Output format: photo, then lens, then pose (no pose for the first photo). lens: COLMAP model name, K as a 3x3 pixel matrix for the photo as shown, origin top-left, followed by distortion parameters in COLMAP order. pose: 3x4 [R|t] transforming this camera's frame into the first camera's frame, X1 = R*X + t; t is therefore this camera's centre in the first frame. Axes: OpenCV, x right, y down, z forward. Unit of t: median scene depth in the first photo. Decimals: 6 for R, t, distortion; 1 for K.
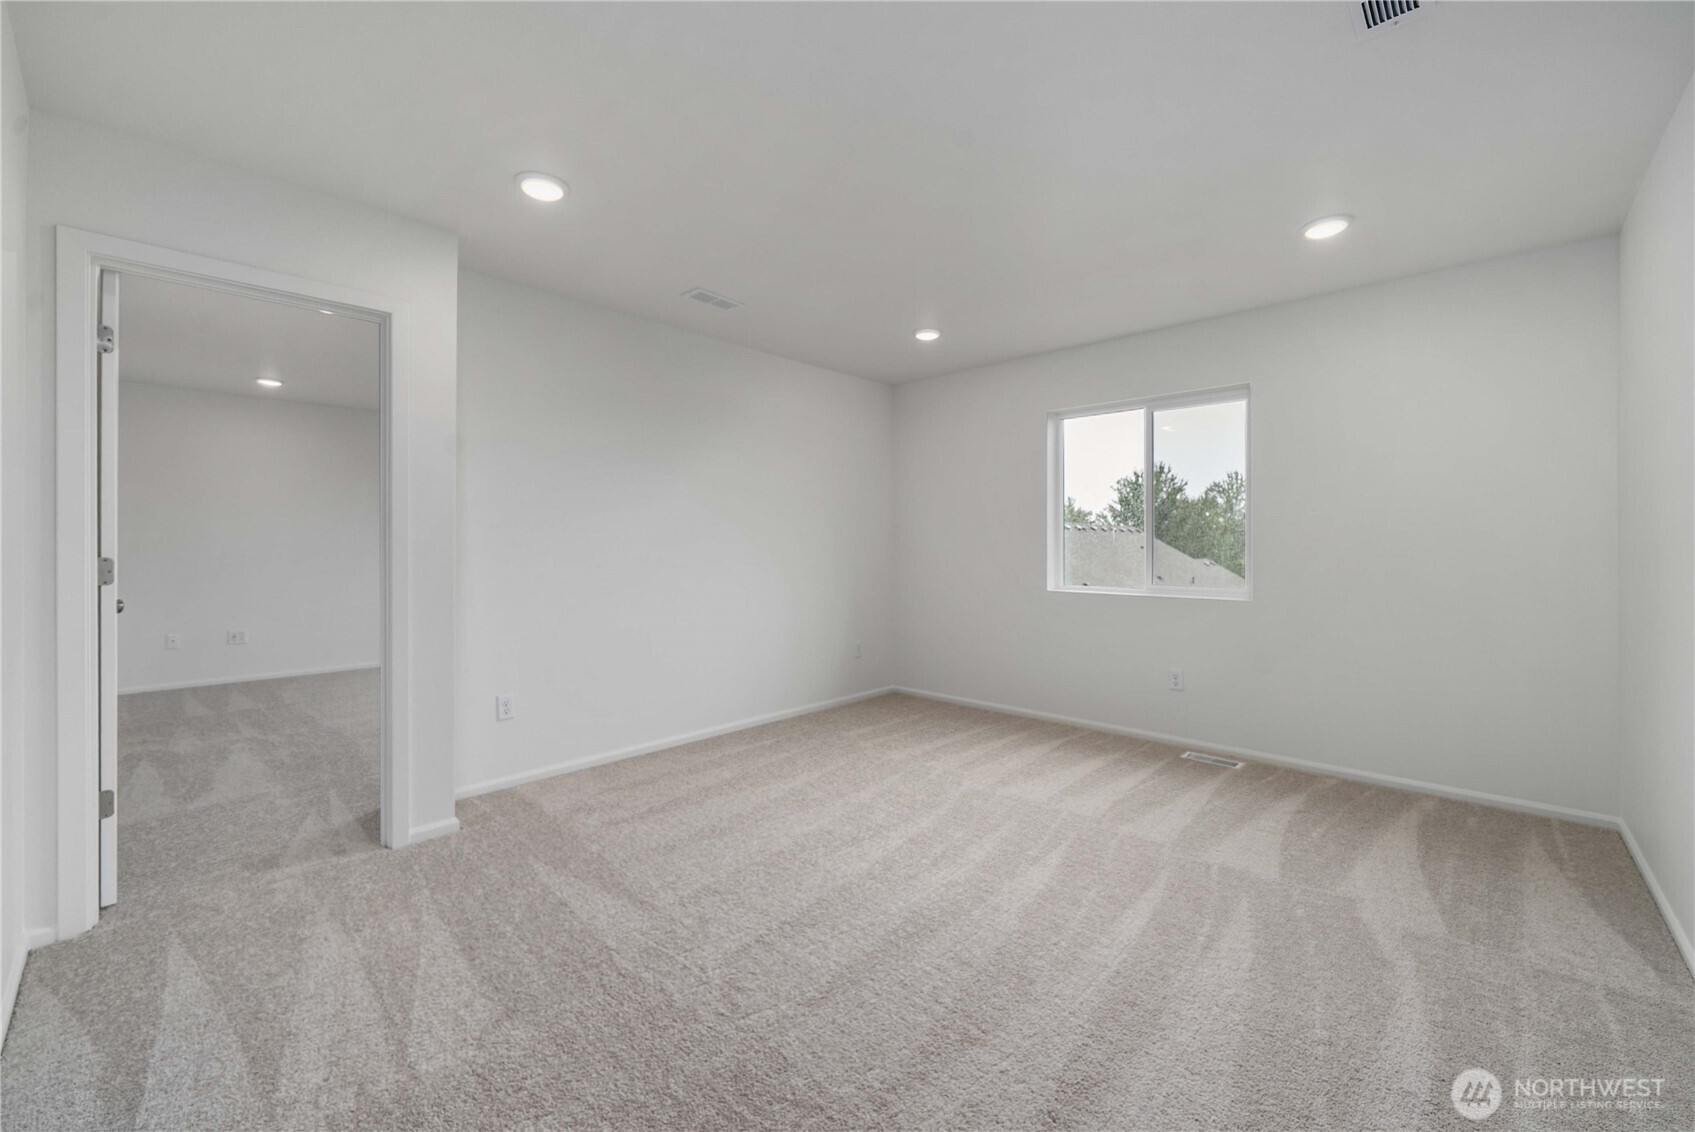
lens RADIAL K [[668.3, 0, 854.0], [0, 668.3, 556.4], [0, 0, 1]] dist [0.004727, 0.000041]
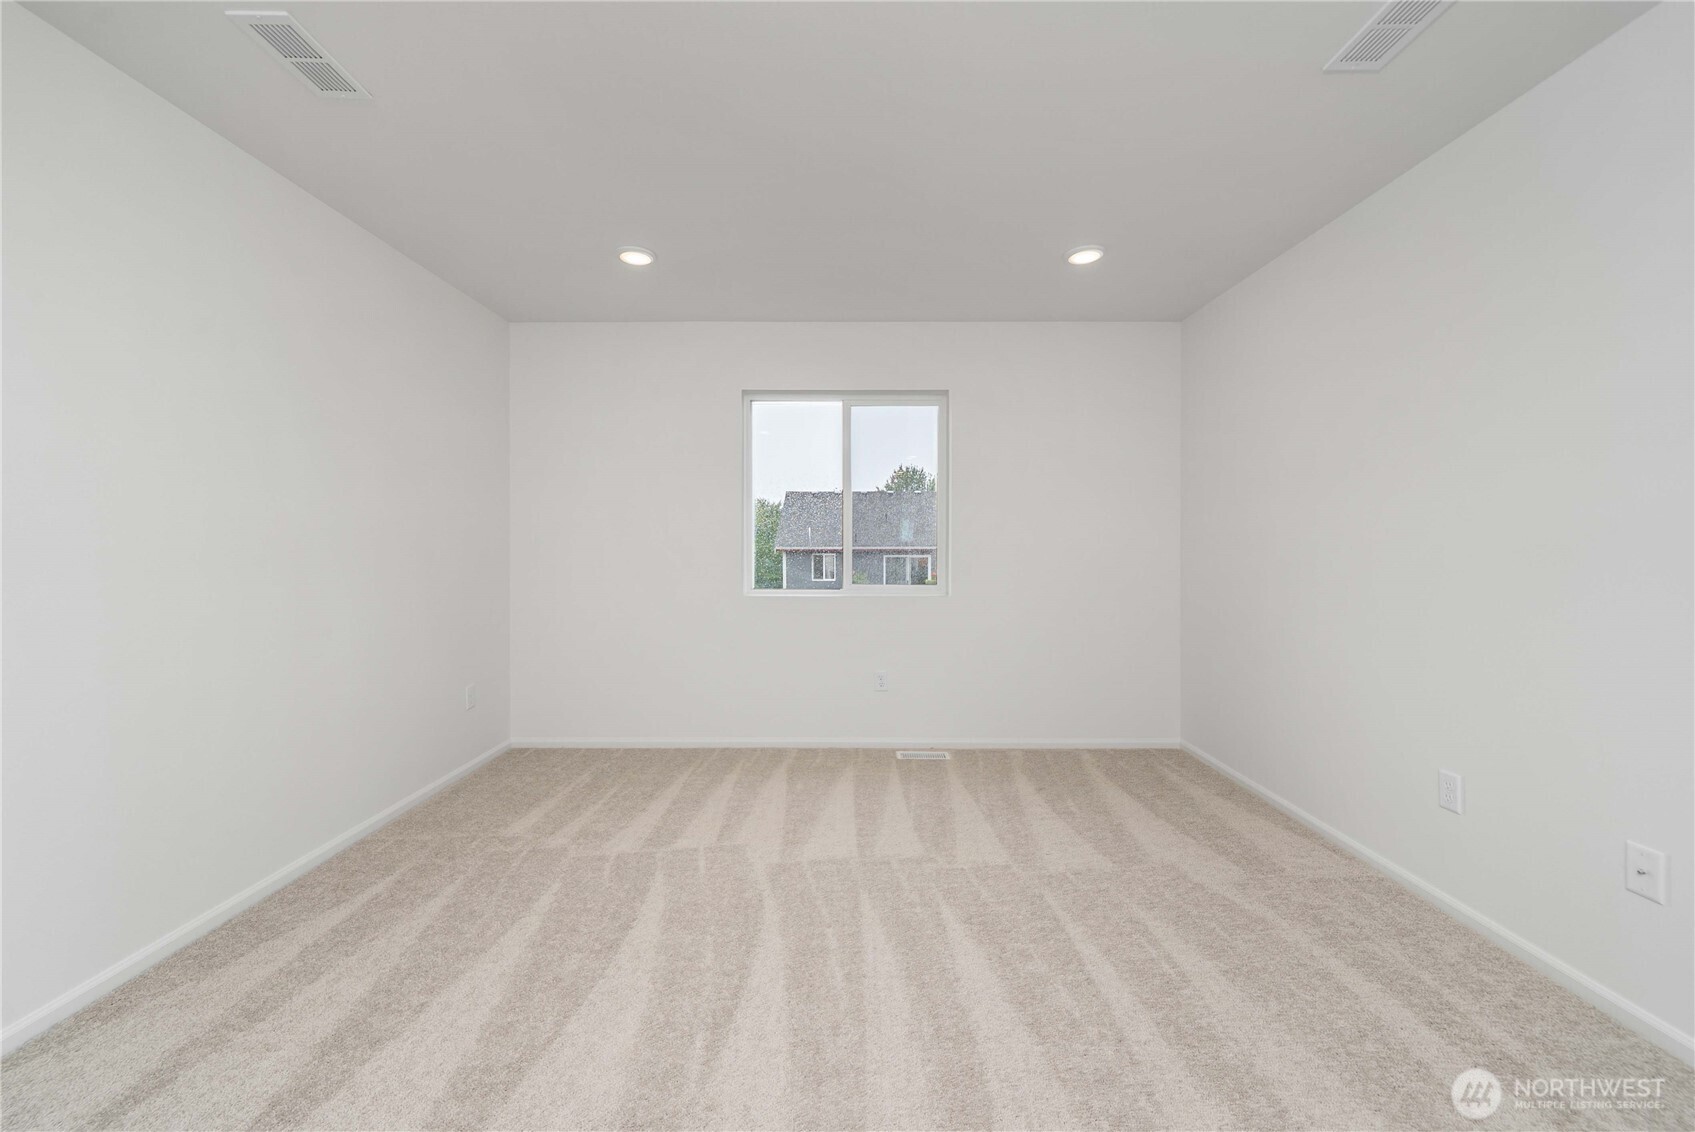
lens RADIAL K [[668.3, 0, 843.2], [0, 668.3, 550.5], [0, 0, 1]] dist [0.004727, 0.000041]
pose [[0.741451, -0.005798, 0.670982, -0.268452], [0.012916, 0.999901, -0.005632, -0.002448], [-0.670883, 0.012842, 0.741452, 0.379532]]
